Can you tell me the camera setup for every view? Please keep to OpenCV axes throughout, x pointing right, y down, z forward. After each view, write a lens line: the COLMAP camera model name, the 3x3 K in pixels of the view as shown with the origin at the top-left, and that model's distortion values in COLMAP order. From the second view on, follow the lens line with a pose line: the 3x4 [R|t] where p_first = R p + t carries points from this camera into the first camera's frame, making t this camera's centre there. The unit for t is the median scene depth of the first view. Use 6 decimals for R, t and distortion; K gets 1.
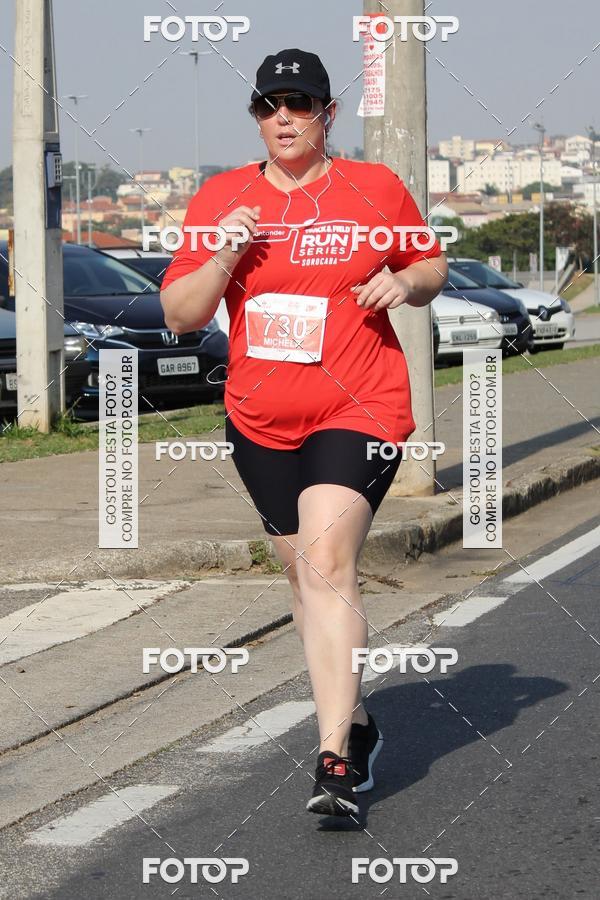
lens RADIAL K [[6587.8, 0, 239.2], [0, 6587.8, 449.5], [0, 0, 1]] dist [0.764832, -63.654593]
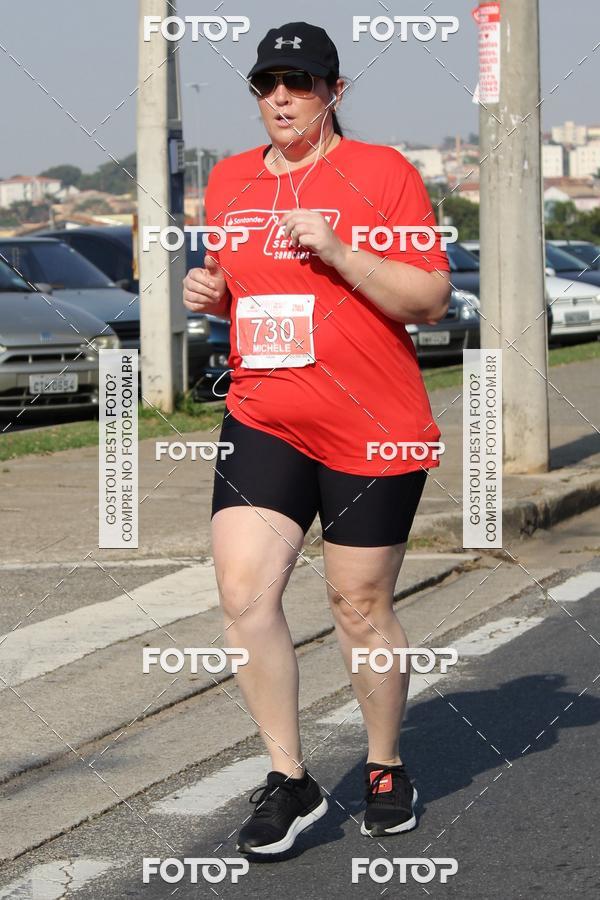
lens RADIAL K [[6455.5, 0, 208.8], [0, 6455.5, 451.4], [0, 0, 1]] dist [0.640150, 16.455760]
pose [[0.999730, -0.001724, -0.023163, 0.000143], [0.001801, 0.999993, 0.003288, 0.000247], [0.023157, -0.003329, 0.999726, -0.006428]]
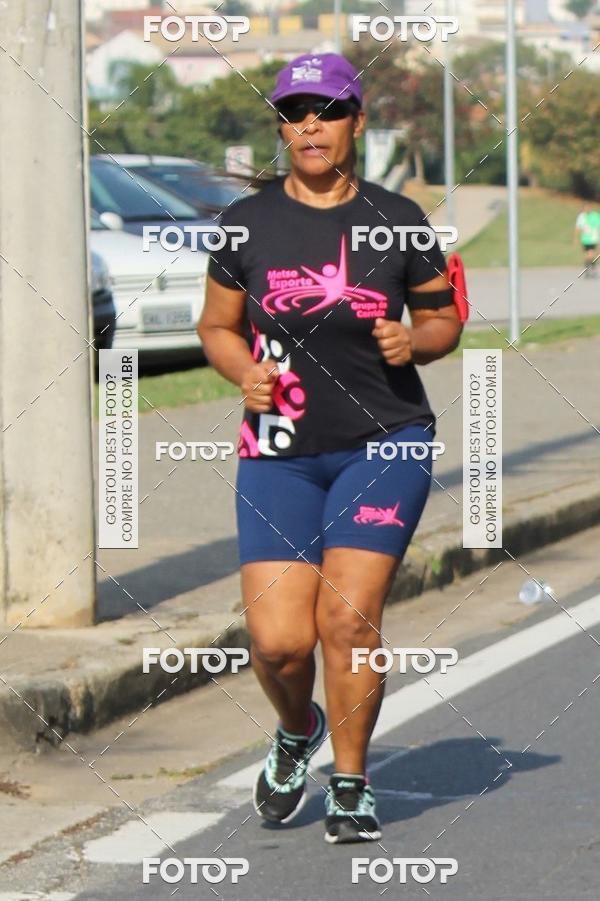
lens RADIAL K [[6462.7, 0, 208.7], [0, 6462.7, 451.9], [0, 0, 1]] dist [0.640150, 16.455760]
pose [[0.998001, 0.003316, 0.063107, 0.006276], [-0.003035, 0.999985, -0.004544, -0.004546], [-0.063122, 0.004344, 0.997996, 0.483441]]
